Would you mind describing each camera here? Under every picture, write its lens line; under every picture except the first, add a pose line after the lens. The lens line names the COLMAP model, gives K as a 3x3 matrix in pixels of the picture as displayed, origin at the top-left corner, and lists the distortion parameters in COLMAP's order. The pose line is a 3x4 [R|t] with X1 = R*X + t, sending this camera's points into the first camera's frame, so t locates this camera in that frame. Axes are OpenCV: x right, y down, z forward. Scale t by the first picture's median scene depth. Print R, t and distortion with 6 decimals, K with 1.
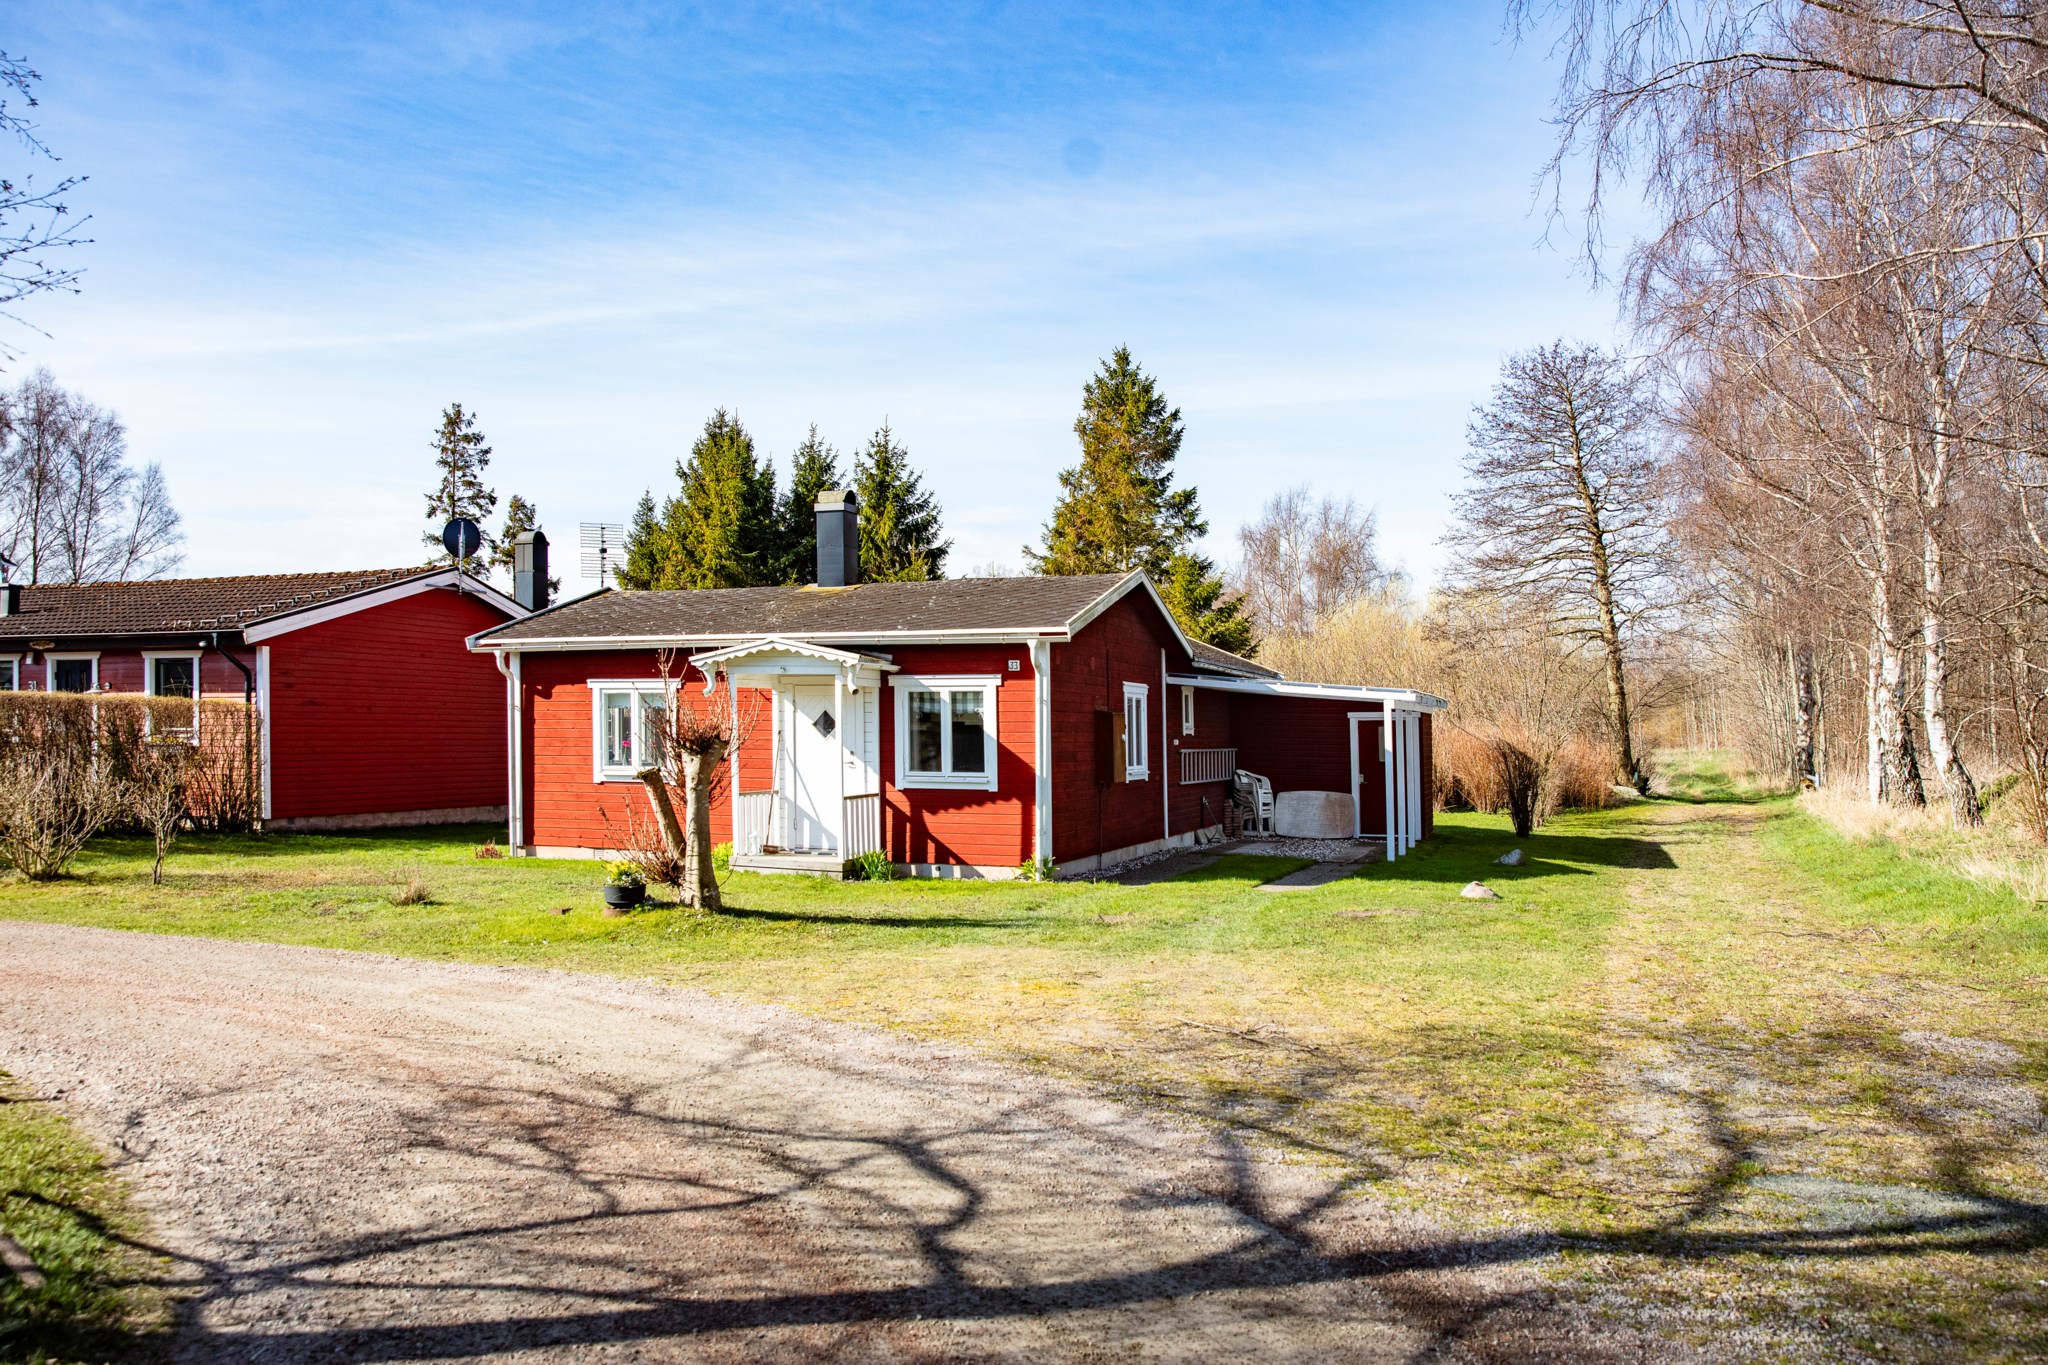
lens RADIAL K [[1526.5, 0, 1025.3], [0, 1526.5, 608.8], [0, 0, 1]] dist [-0.086344, 0.004790]
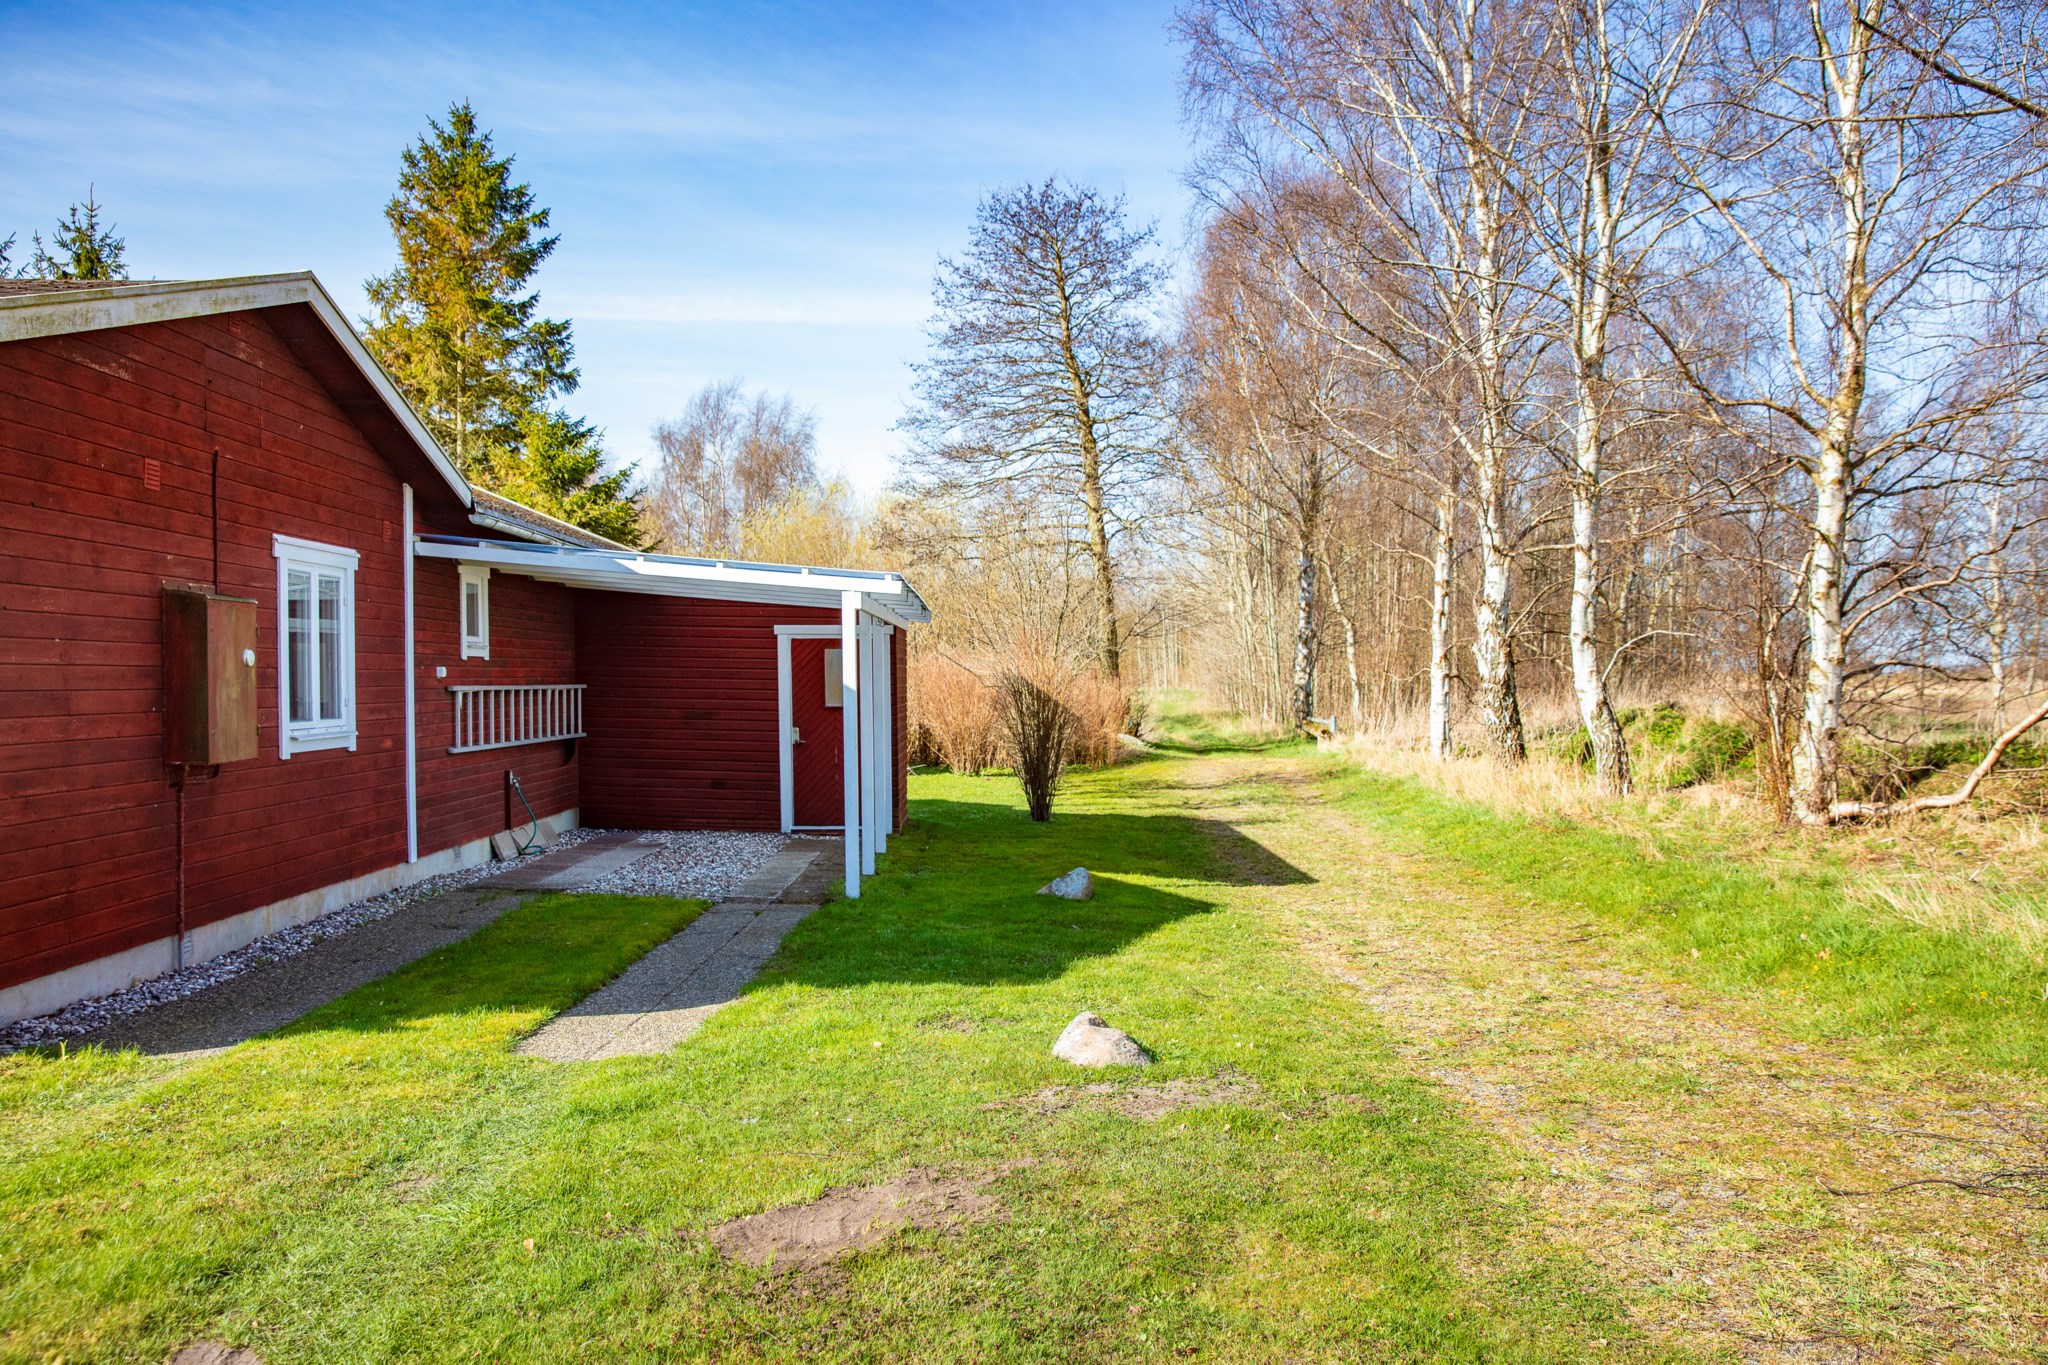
lens RADIAL K [[1534.0, 0, 1024.0], [0, 1534.0, 682.5], [0, 0, 1]] dist [-0.085929, -0.000125]
pose [[0.933241, -0.003636, 0.359233, 0.056459], [-0.027896, 0.996196, 0.082554, 0.024918], [-0.358167, -0.087064, 0.929589, 0.260281]]
